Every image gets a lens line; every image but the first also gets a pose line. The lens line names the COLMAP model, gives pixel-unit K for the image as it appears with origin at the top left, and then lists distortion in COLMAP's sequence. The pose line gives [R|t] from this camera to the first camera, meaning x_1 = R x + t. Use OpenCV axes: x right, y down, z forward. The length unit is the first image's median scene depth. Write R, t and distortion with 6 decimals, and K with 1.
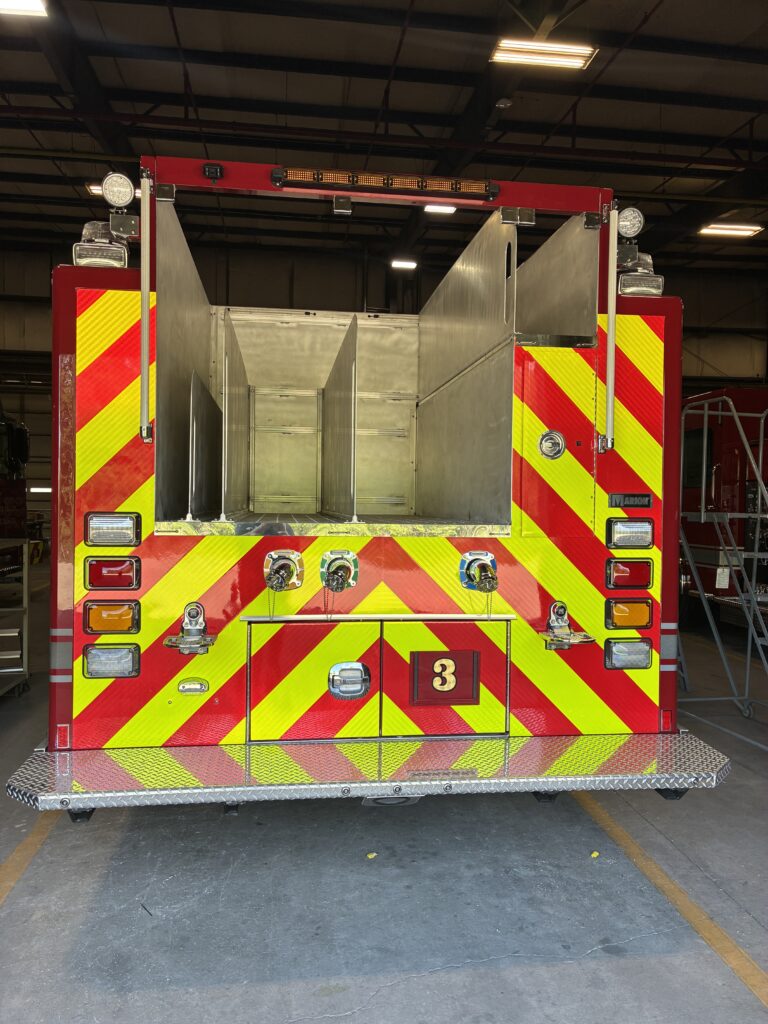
lens RADIAL K [[786.7, 0, 387.0], [0, 786.7, 511.2], [0, 0, 1]] dist [0.040857, -0.020638]
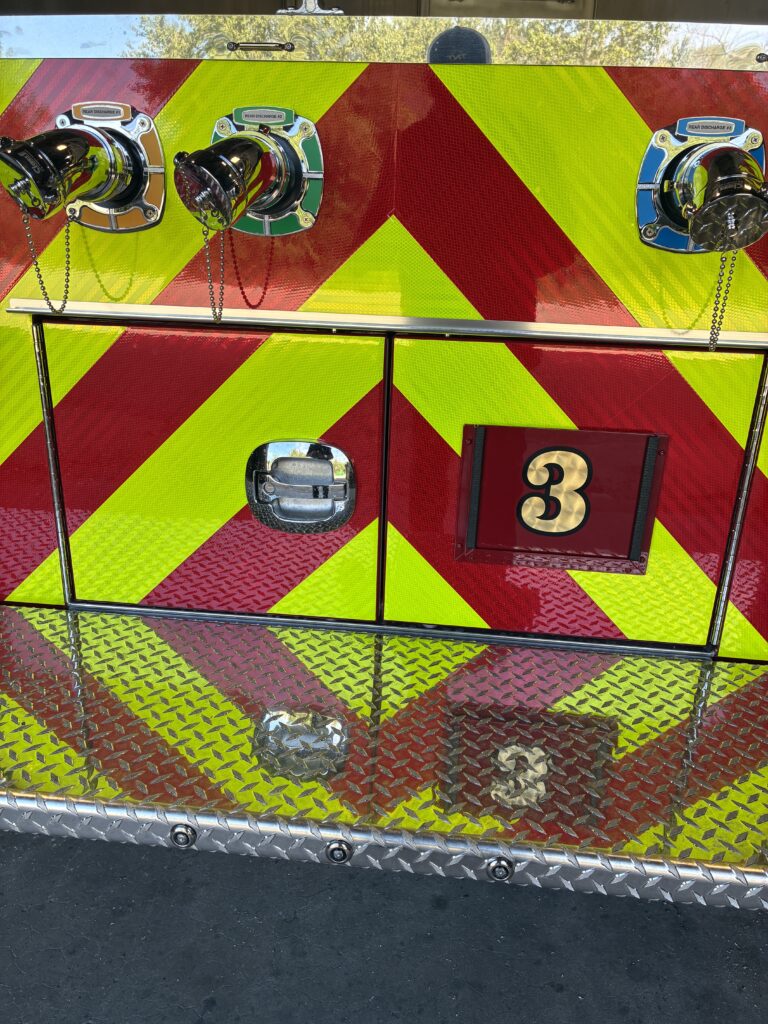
lens RADIAL K [[786.7, 0, 379.8], [0, 786.7, 505.2], [0, 0, 1]] dist [0.040857, -0.020638]
pose [[0.972527, 0.097349, -0.211458, 0.071592], [-0.020830, 0.941109, 0.337460, 0.091088], [0.231856, -0.323785, 0.917282, 0.643473]]
